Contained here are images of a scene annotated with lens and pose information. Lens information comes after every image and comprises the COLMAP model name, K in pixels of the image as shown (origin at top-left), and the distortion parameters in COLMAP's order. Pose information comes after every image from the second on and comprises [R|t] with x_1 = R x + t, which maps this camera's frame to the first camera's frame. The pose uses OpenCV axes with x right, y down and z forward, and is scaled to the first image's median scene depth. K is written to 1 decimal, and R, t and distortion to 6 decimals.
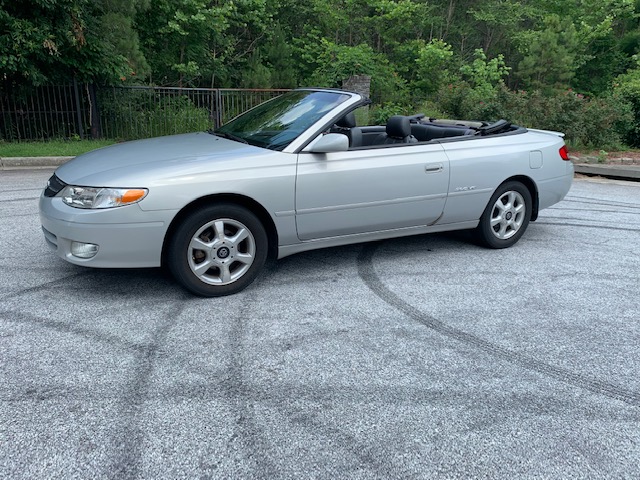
lens RADIAL K [[503.2, 0, 324.1], [0, 503.2, 242.3], [0, 0, 1]] dist [0.010102, 0.008968]
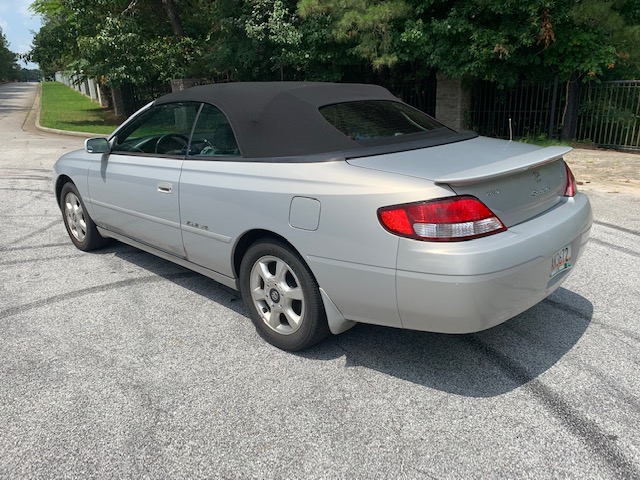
lens RADIAL K [[508.6, 0, 320.9], [0, 508.6, 229.1], [0, 0, 1]] dist [0.008893, 0.003853]
pose [[0.274170, 0.221819, -0.935750, 1.078793], [-0.241645, 0.957707, 0.156223, -0.274515], [0.930827, 0.183287, 0.316176, 0.992736]]
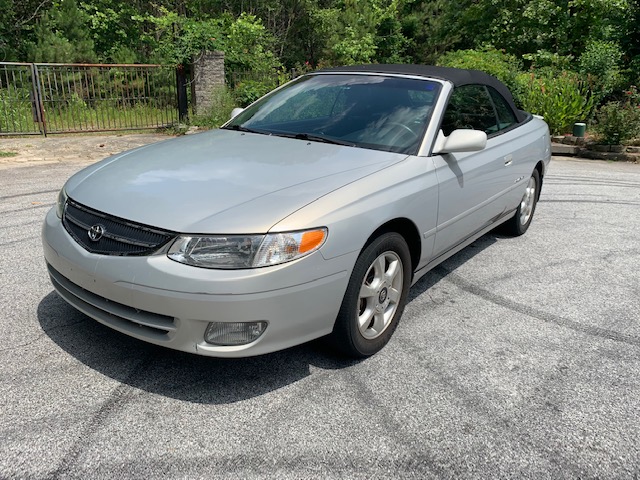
lens RADIAL K [[508.6, 0, 320.9], [0, 508.6, 229.1], [0, 0, 1]] dist [0.008893, 0.003853]
pose [[0.908796, -0.120125, 0.399575, -0.483992], [0.112185, 0.992744, 0.043296, -0.102041], [-0.401877, 0.005479, 0.915677, 0.284661]]
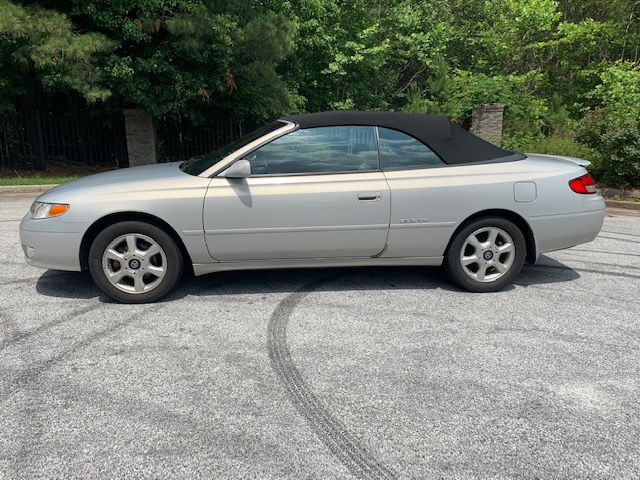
lens RADIAL K [[508.6, 0, 320.9], [0, 508.6, 229.1], [0, 0, 1]] dist [0.008893, 0.003853]
pose [[0.917586, 0.052866, -0.394007, 0.518567], [-0.088491, 0.993414, -0.072792, -0.009537], [0.387563, 0.101659, 0.916221, 0.098218]]
